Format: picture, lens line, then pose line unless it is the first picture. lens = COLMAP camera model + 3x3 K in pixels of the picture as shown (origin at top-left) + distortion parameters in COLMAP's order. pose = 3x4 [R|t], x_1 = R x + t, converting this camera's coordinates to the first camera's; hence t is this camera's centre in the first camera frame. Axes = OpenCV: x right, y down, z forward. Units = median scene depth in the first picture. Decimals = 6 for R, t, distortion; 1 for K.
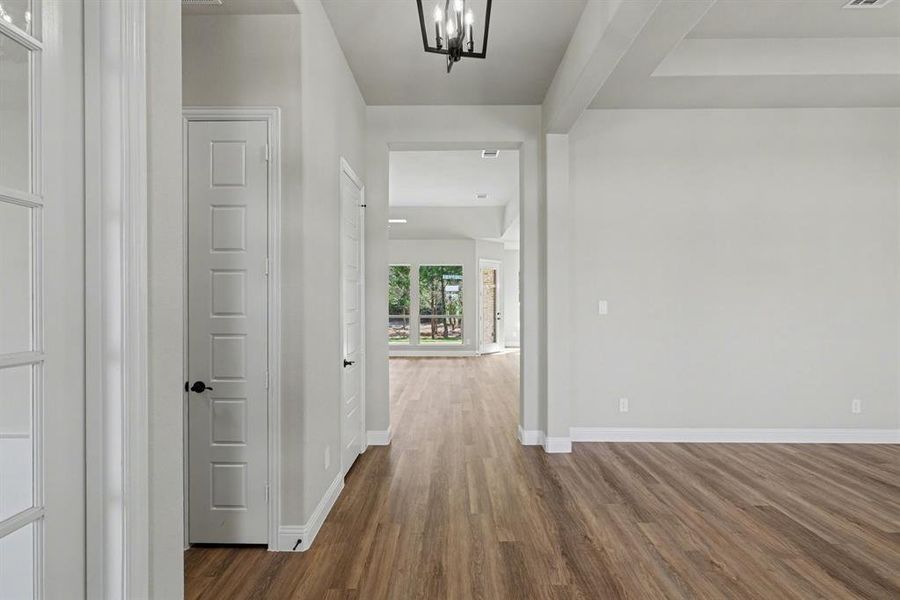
lens RADIAL K [[395.3, 0, 448.9], [0, 395.3, 303.5], [0, 0, 1]] dist [-0.000723, -0.000012]
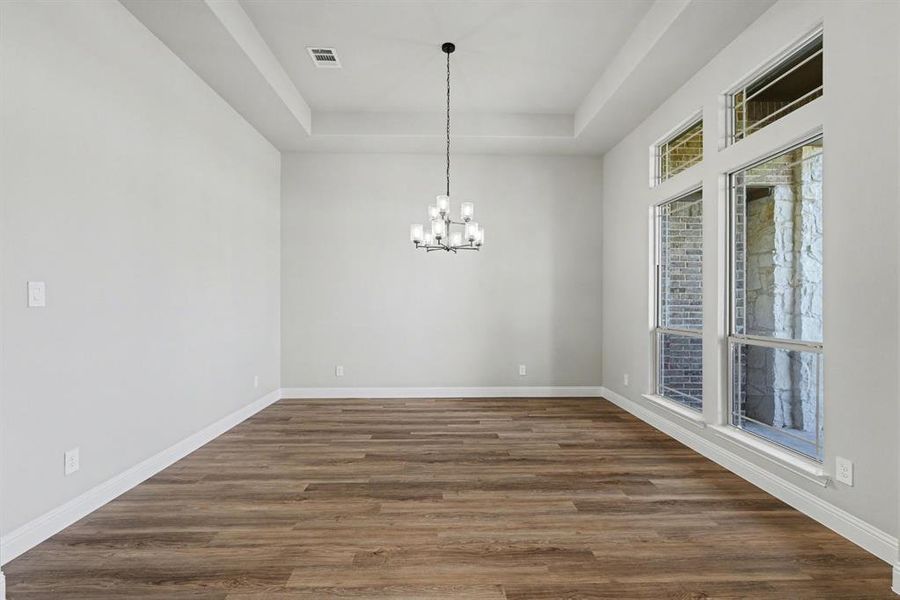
lens RADIAL K [[388.6, 0, 450.3], [0, 388.6, 301.7], [0, 0, 1]] dist [-0.000308, -0.000168]
pose [[-0.038768, 0.001248, 0.999247, -0.201643], [0.002208, 0.999997, -0.001163, 0.028765], [-0.999246, 0.002161, -0.038771, 0.588554]]
